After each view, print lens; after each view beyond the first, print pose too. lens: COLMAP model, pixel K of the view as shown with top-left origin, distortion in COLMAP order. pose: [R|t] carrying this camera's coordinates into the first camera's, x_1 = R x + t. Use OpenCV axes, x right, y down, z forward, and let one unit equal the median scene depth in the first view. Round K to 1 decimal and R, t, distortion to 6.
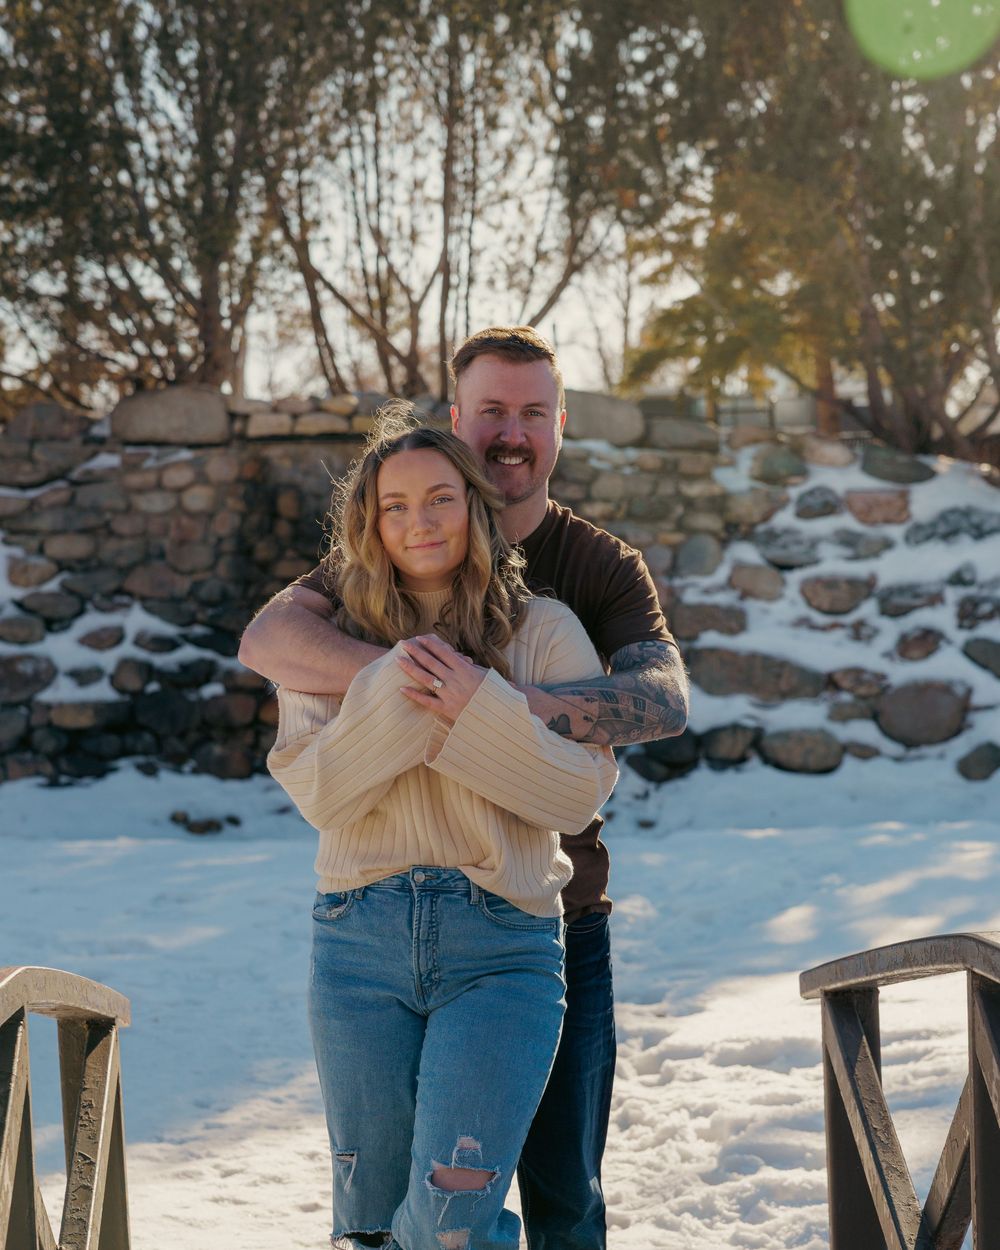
lens RADIAL K [[1902.4, 0, 500.0], [0, 1902.4, 625.0], [0, 0, 1]] dist [0.009967, 0.034071]
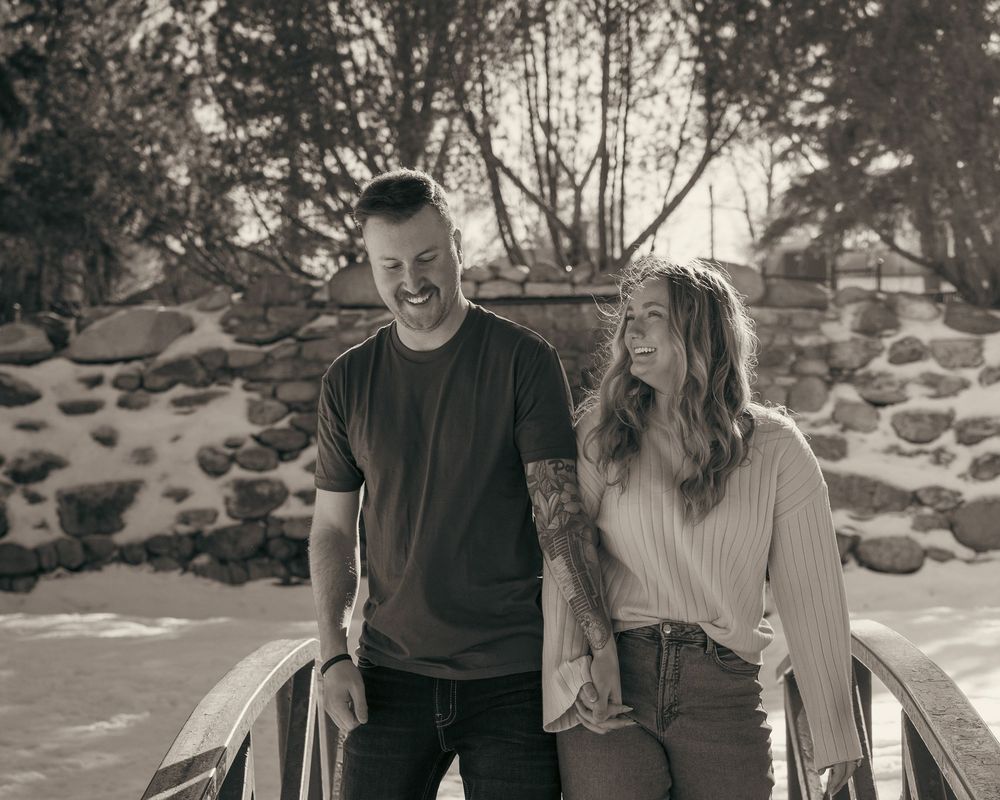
lens RADIAL K [[1773.3, 0, 500.0], [0, 1773.3, 400.0], [0, 0, 1]] dist [-0.014922, -0.050580]
pose [[0.995049, -0.008523, -0.099022, 0.017798], [0.005533, 0.999522, -0.030433, -0.000045], [0.099234, 0.029734, 0.994620, -0.124830]]
